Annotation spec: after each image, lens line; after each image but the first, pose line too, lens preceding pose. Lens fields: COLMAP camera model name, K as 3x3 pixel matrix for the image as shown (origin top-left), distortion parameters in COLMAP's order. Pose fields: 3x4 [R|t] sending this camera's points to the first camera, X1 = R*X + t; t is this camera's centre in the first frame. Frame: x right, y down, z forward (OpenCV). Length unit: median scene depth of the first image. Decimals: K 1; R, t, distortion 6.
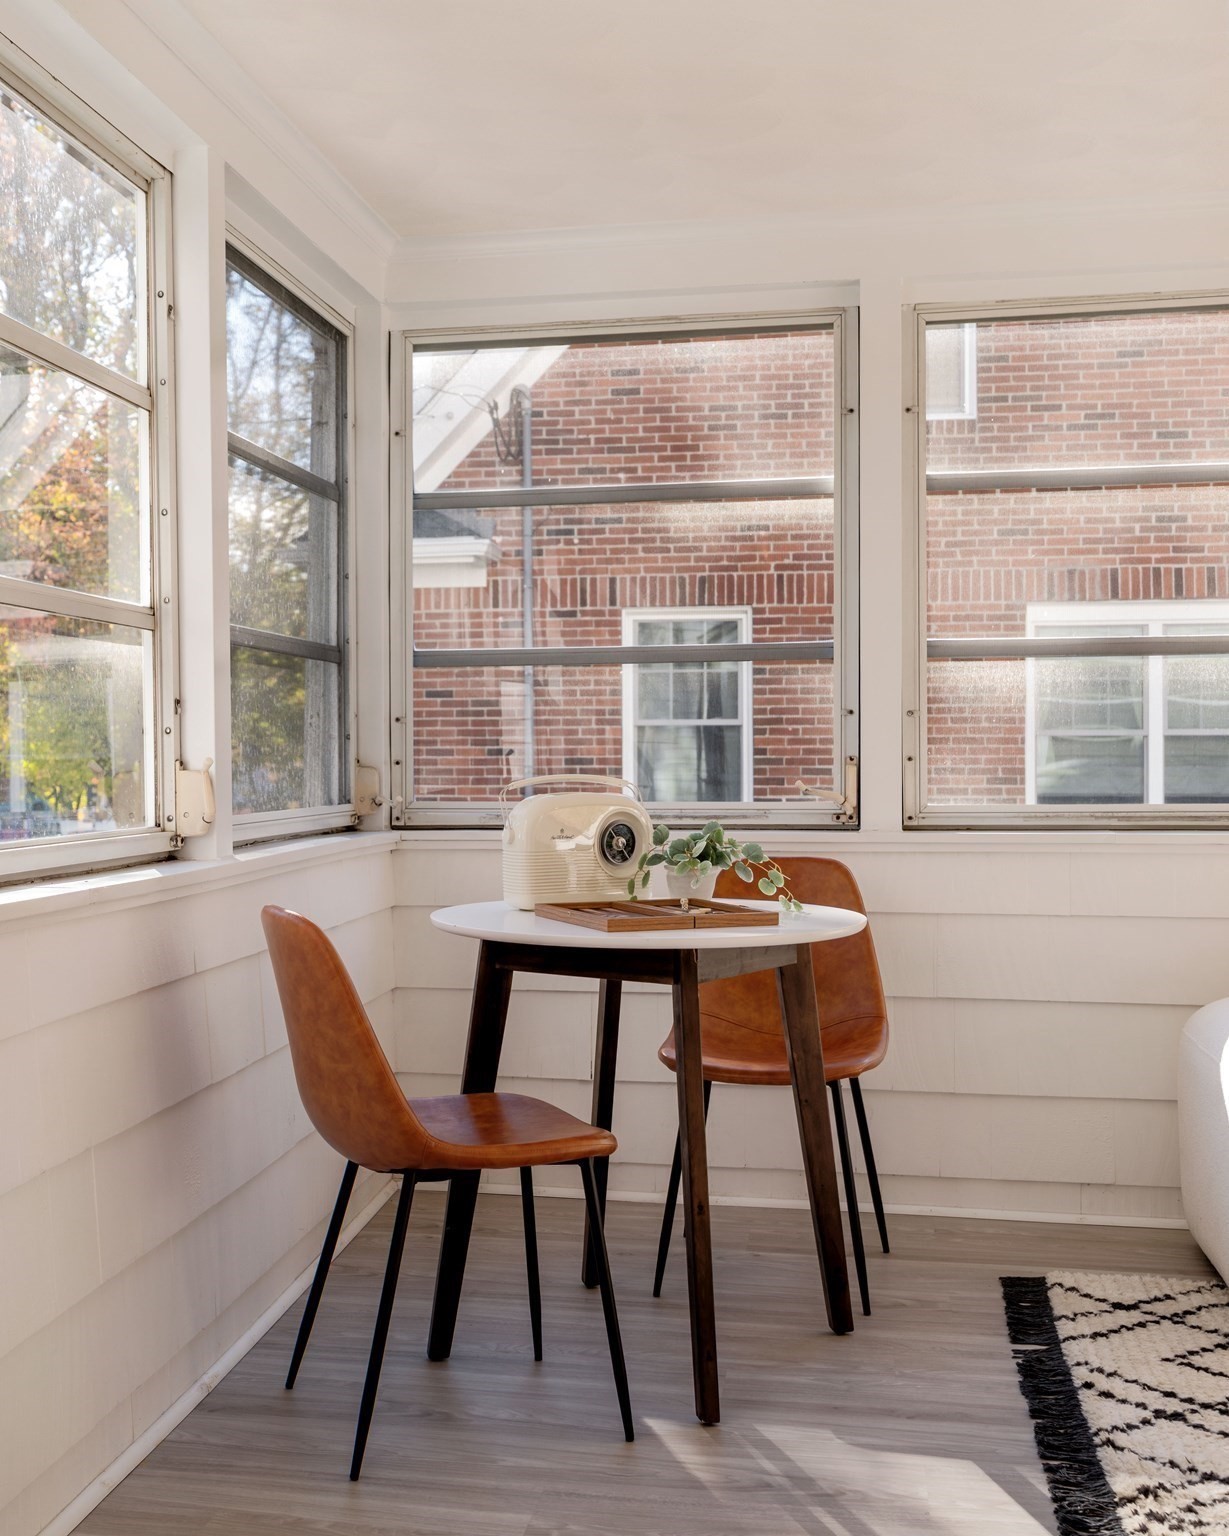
lens RADIAL K [[1794.6, 0, 613.8], [0, 1794.6, 768.3], [0, 0, 1]] dist [-0.000825, 0.000000]
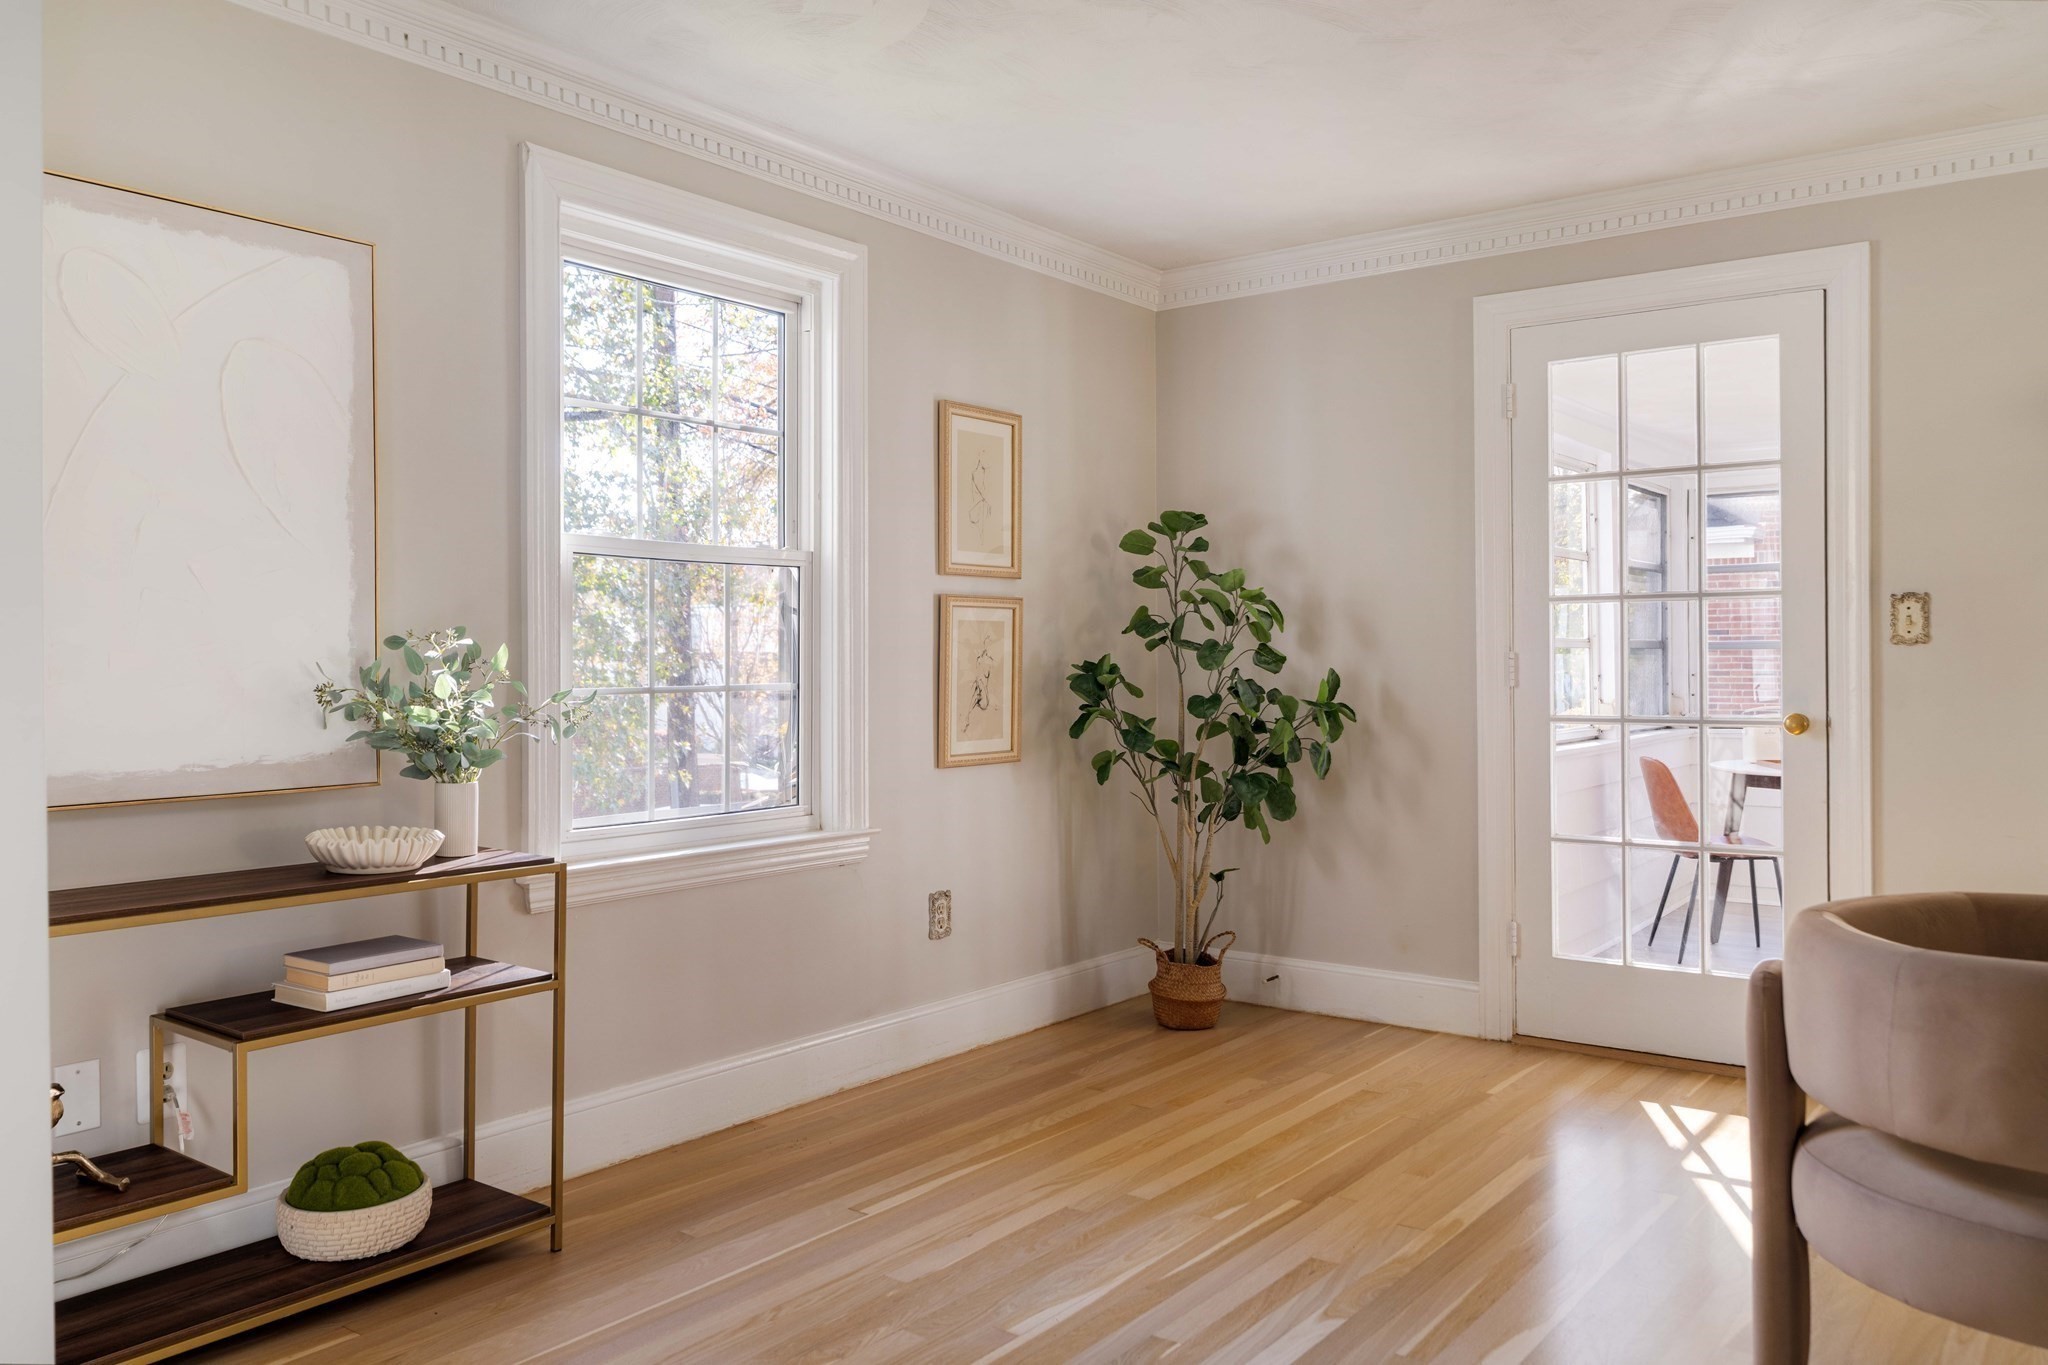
lens RADIAL K [[1517.3, 0, 1023.6], [0, 1517.3, 669.4], [0, 0, 1]] dist [0.010717, 0.001800]
pose [[0.863806, -0.003544, -0.503812, 0.134143], [0.003789, 0.999993, -0.000536, -0.048860], [0.503810, -0.001446, 0.863813, -1.256945]]
